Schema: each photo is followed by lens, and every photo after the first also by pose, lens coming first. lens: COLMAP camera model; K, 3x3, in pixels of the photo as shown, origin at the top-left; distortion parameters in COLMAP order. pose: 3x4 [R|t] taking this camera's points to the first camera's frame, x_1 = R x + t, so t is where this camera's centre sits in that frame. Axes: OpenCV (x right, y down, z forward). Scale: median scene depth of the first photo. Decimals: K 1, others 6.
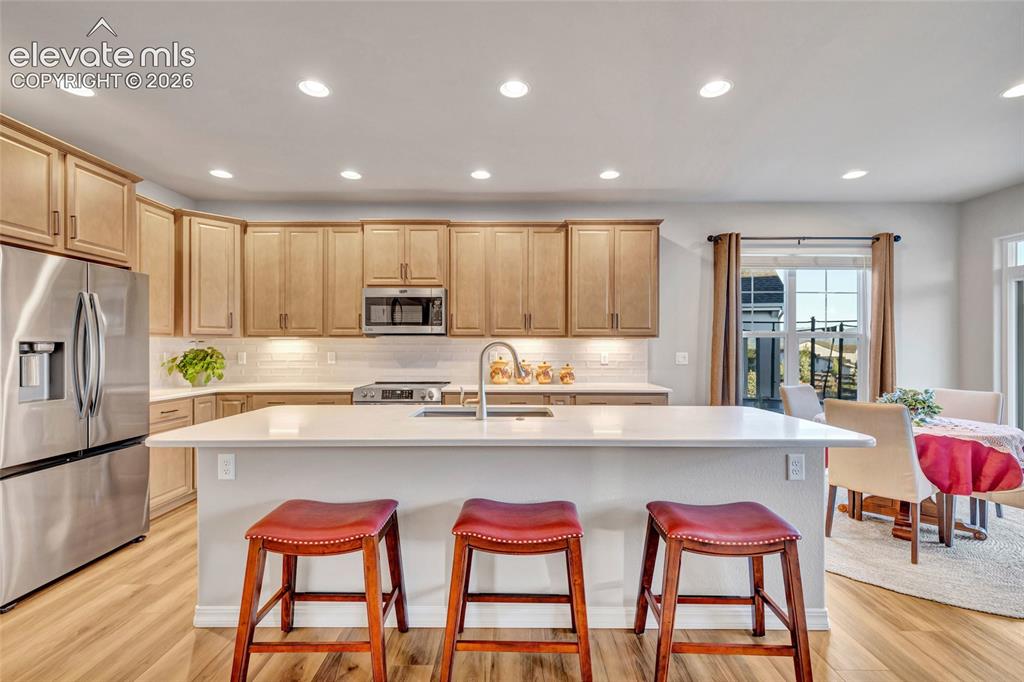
lens RADIAL K [[465.8, 0, 515.9], [0, 465.8, 344.2], [0, 0, 1]] dist [0.009258, -0.002261]
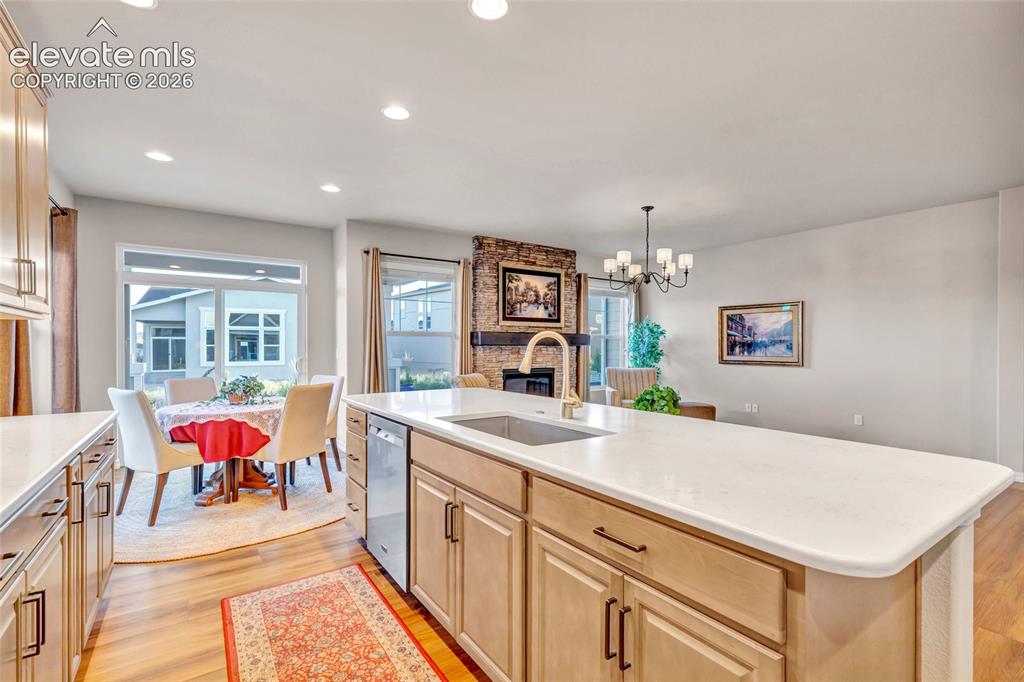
lens RADIAL K [[465.8, 0, 514.9], [0, 465.8, 345.8], [0, 0, 1]] dist [0.009258, -0.002261]
pose [[-0.572039, -0.001032, 0.820226, -0.406062], [-0.005186, 0.999984, -0.002358, 0.013765], [-0.820210, -0.005602, -0.572035, 0.859820]]
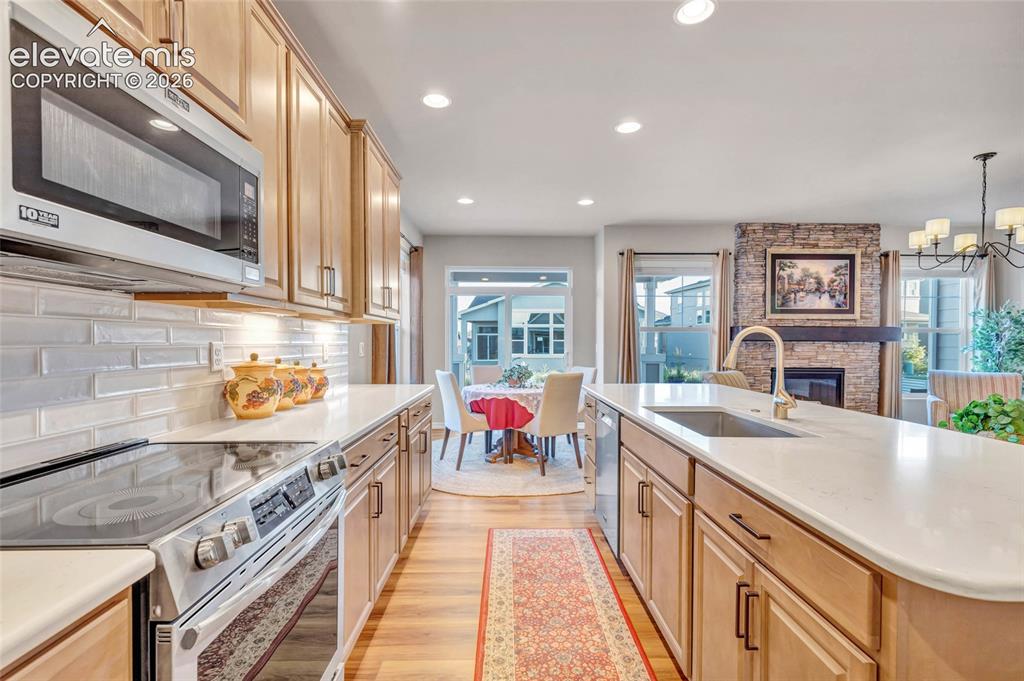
lens RADIAL K [[465.8, 0, 514.7], [0, 465.8, 344.2], [0, 0, 1]] dist [0.009258, -0.002261]
pose [[-0.021949, -0.008333, 0.999724, -0.490927], [-0.008494, 0.999931, 0.008149, 0.013671], [-0.999723, -0.008312, -0.022018, 0.807661]]
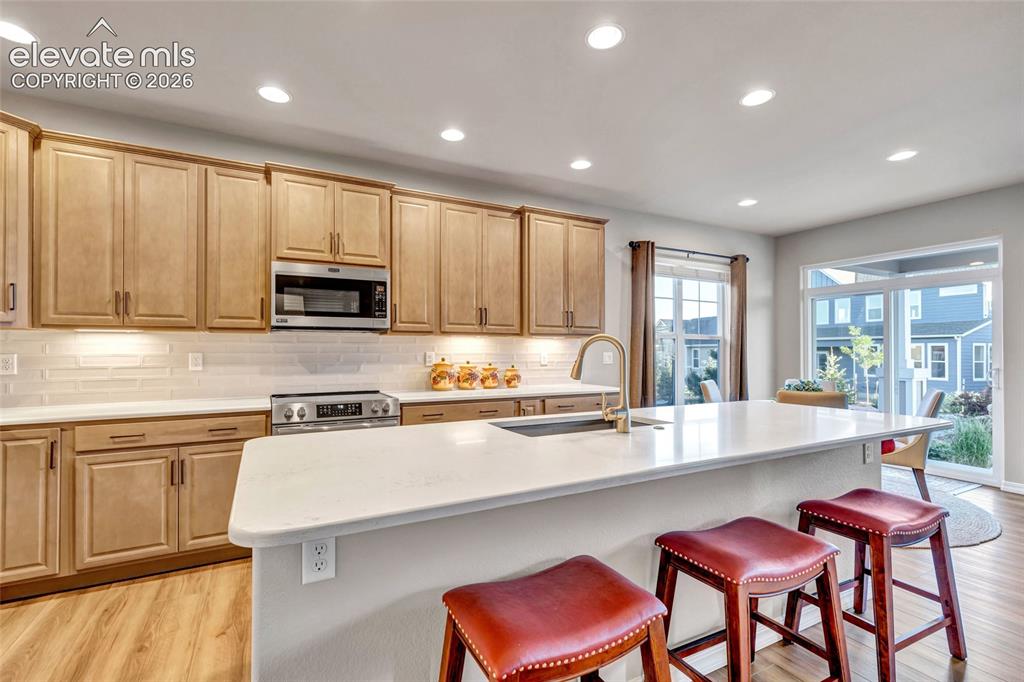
lens RADIAL K [[465.8, 0, 515.4], [0, 465.8, 347.6], [0, 0, 1]] dist [0.009258, -0.002261]
pose [[0.882723, 0.001662, 0.469891, -0.329163], [-0.001129, 0.999998, -0.001416, 0.009844], [-0.469892, 0.000720, 0.882723, 0.204598]]
